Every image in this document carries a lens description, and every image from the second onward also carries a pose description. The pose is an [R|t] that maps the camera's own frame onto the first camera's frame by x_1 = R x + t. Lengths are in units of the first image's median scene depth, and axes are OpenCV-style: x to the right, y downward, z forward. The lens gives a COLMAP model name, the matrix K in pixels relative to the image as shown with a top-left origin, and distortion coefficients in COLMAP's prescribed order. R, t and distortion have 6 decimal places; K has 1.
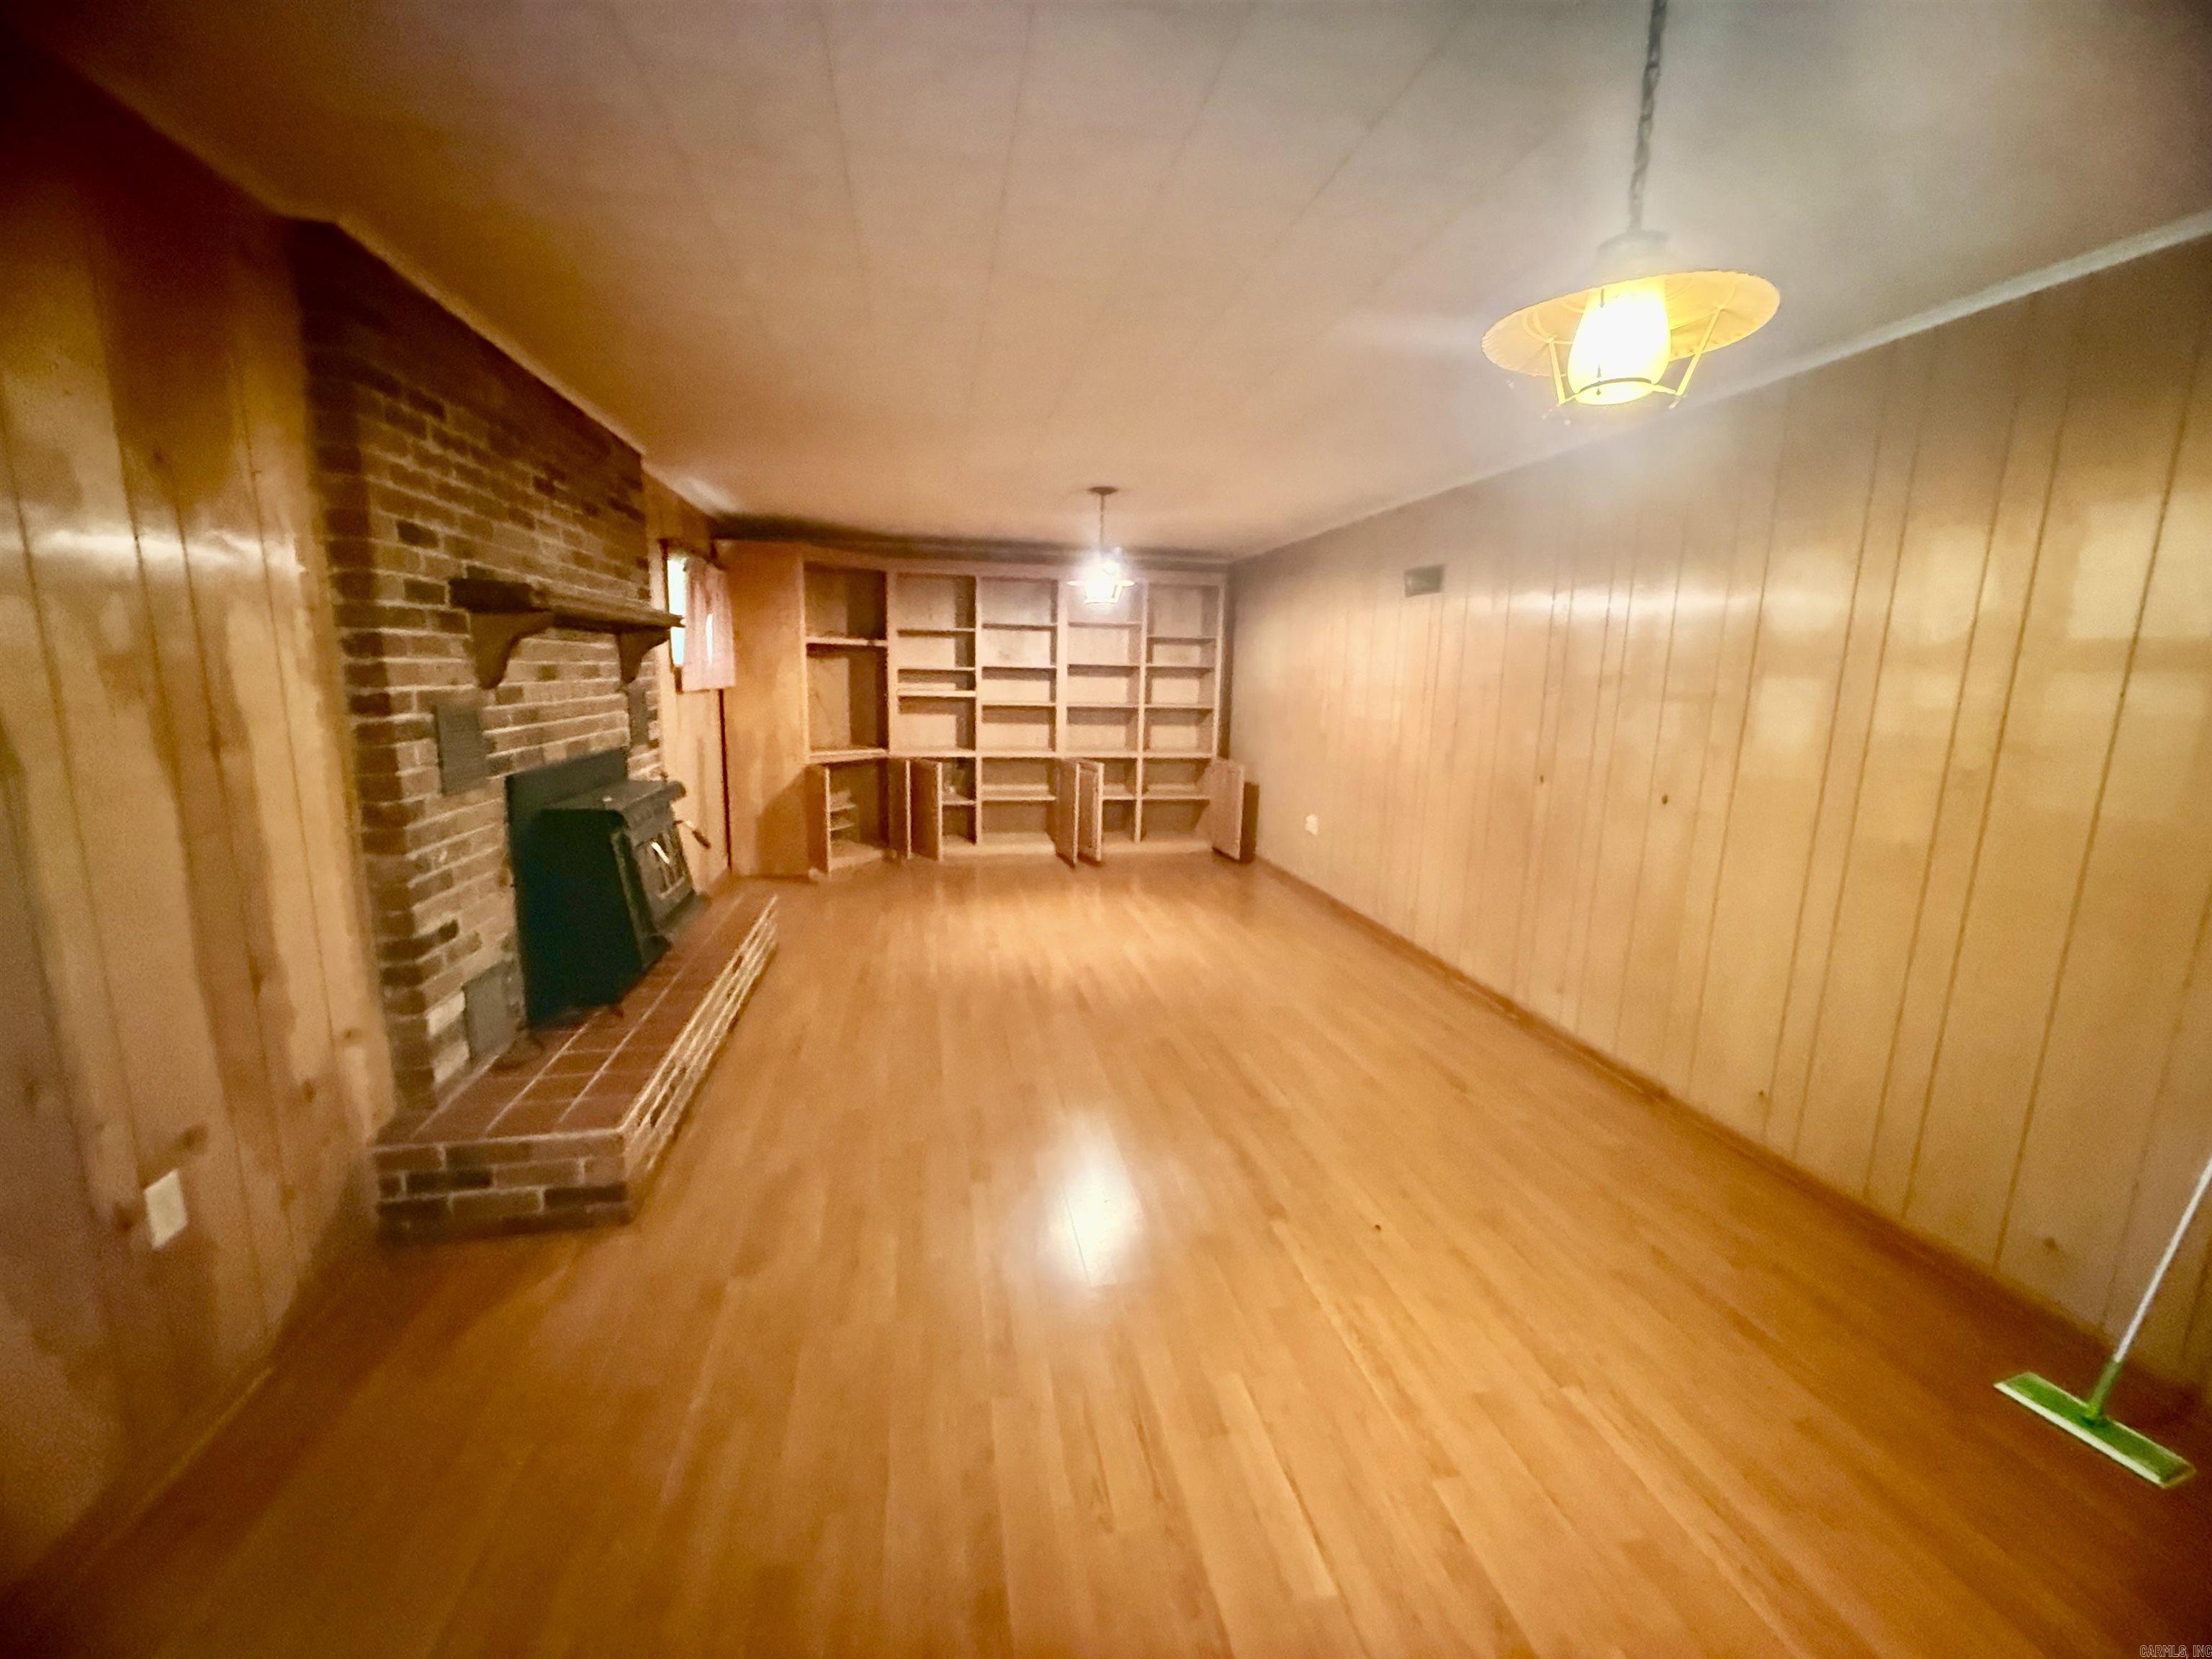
lens RADIAL K [[884.4, 0, 1108.4], [0, 884.4, 830.4], [0, 0, 1]] dist [-0.001302, 0.000122]
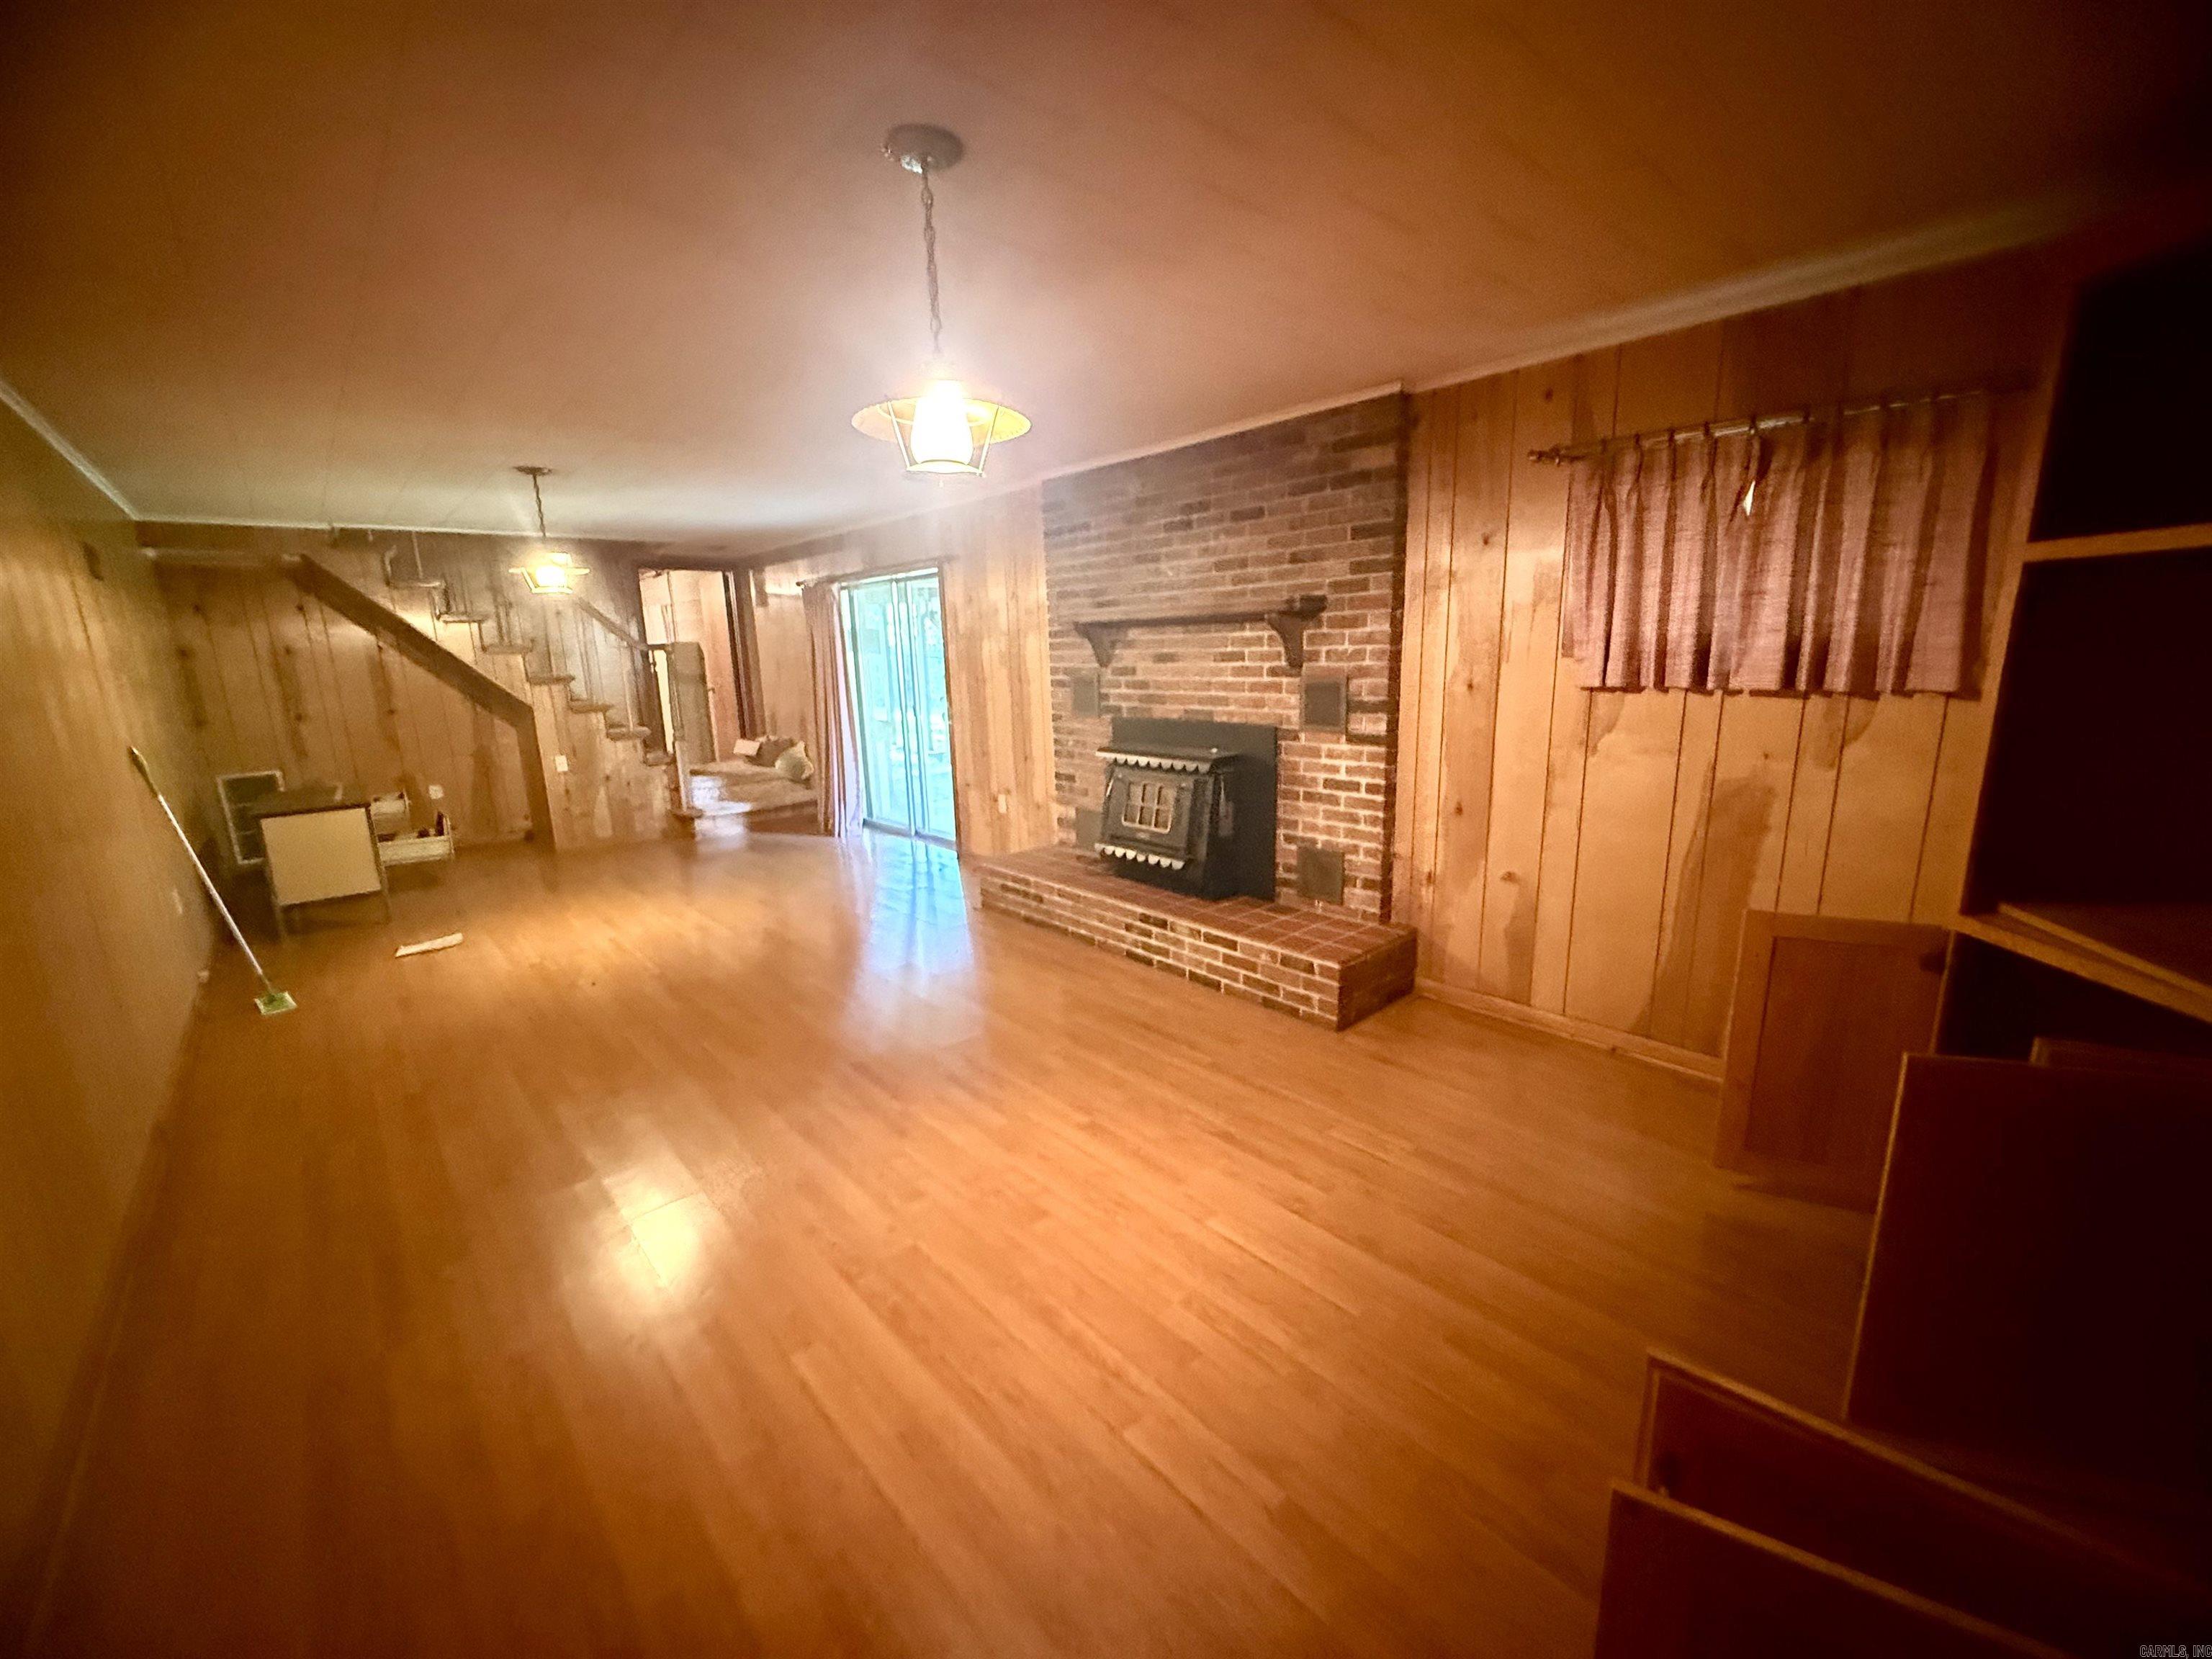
lens RADIAL K [[884.4, 0, 1113.0], [0, 884.4, 832.0], [0, 0, 1]] dist [-0.001302, 0.000122]
pose [[-0.860045, 0.105975, -0.499092, 0.220076], [-0.082287, 0.936576, 0.340667, -0.425113], [0.503540, 0.334058, -0.796777, 2.358942]]
